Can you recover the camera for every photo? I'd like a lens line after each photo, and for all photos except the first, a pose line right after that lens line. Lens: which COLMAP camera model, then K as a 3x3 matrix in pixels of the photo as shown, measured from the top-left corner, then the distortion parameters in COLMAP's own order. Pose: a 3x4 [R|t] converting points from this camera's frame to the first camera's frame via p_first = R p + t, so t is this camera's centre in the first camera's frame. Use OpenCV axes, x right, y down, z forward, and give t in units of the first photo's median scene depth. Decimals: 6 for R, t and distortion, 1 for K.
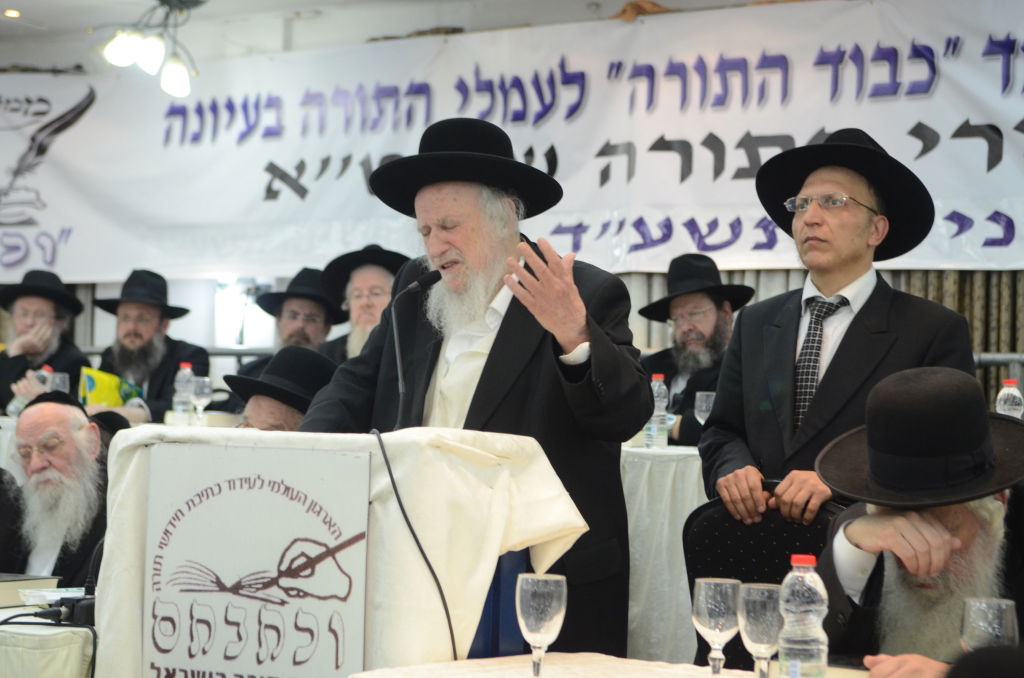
lens RADIAL K [[2151.1, 0, 512.0], [0, 2151.1, 339.0], [0, 0, 1]] dist [0.282875, -0.086969]
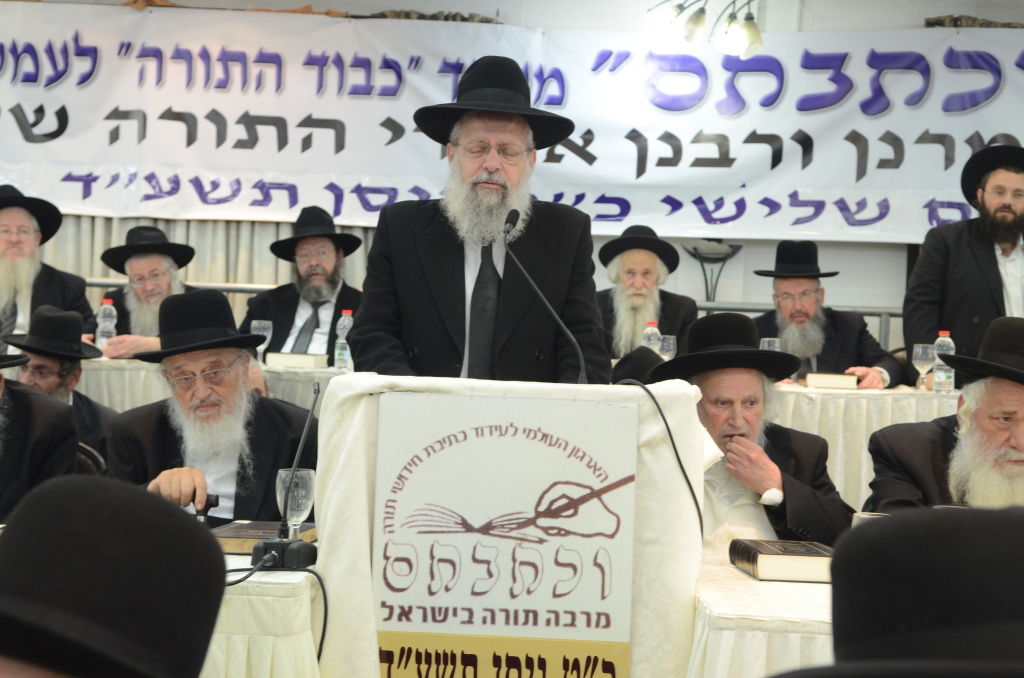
lens RADIAL K [[1497.1, 0, 512.0], [0, 1497.1, 339.0], [0, 0, 1]] dist [0.165461, 0.030000]
pose [[0.862507, 0.005100, 0.506020, -0.478064], [-0.030209, 0.998685, 0.041426, -0.009026], [-0.505143, -0.051017, 0.861527, 0.353297]]
